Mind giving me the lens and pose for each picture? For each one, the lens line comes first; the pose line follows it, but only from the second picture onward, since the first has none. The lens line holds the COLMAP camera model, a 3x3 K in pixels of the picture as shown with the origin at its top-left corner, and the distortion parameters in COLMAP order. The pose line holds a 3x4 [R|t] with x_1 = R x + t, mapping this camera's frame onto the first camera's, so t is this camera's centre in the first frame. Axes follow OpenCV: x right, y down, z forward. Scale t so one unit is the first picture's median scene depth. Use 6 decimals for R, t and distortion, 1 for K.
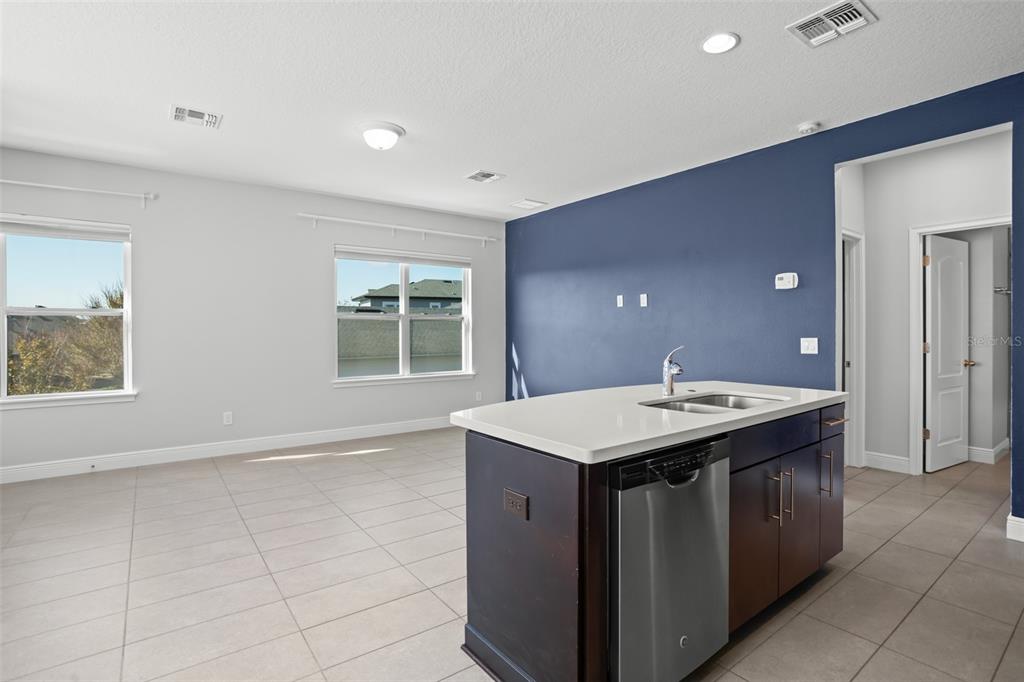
lens RADIAL K [[494.0, 0, 486.1], [0, 494.0, 341.0], [0, 0, 1]] dist [-0.000061, -0.000518]
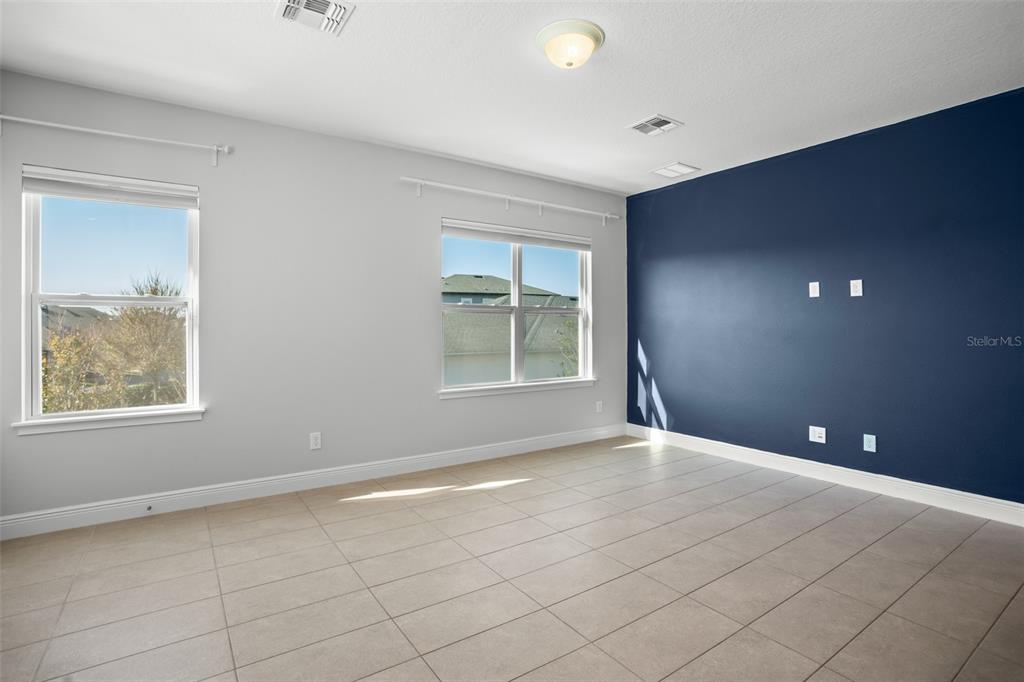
lens RADIAL K [[497.5, 0, 503.2], [0, 497.5, 333.8], [0, 0, 1]] dist [-0.022944, 0.000314]
pose [[0.999938, 0.001278, -0.011025, -0.164830], [-0.001359, 0.999972, -0.007345, -0.003389], [0.011016, 0.007359, 0.999912, 0.170989]]
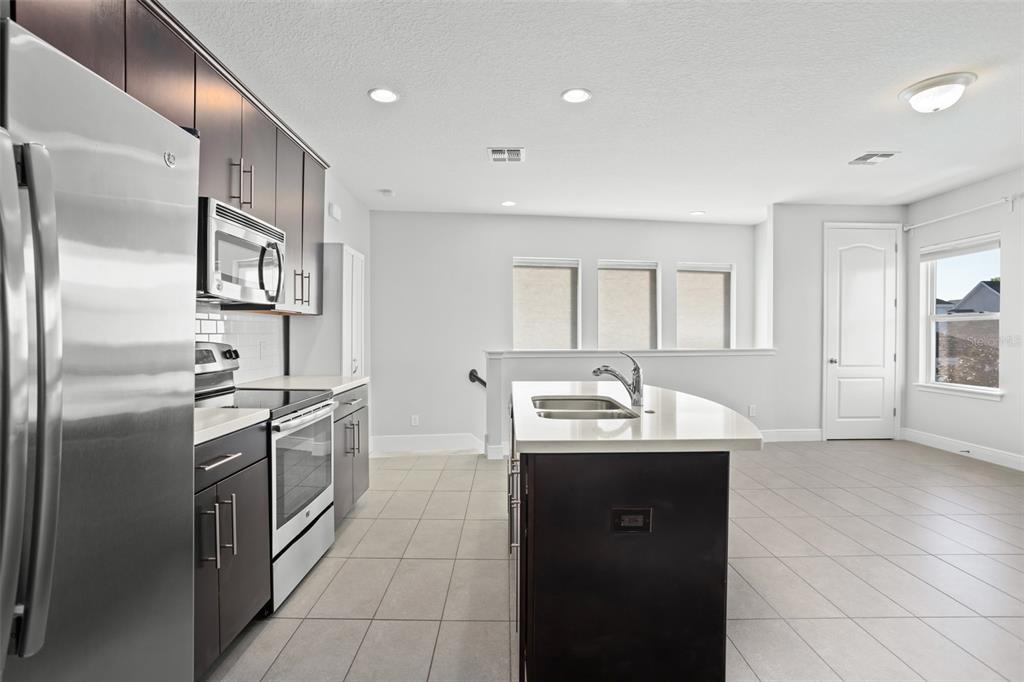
lens RADIAL K [[497.5, 0, 503.2], [0, 497.5, 333.8], [0, 0, 1]] dist [-0.022944, 0.000314]
pose [[-0.580864, 0.000956, -0.814000, 0.478083], [-0.014380, 0.999831, 0.011436, -0.010148], [0.813874, 0.018348, -0.580752, 0.495937]]
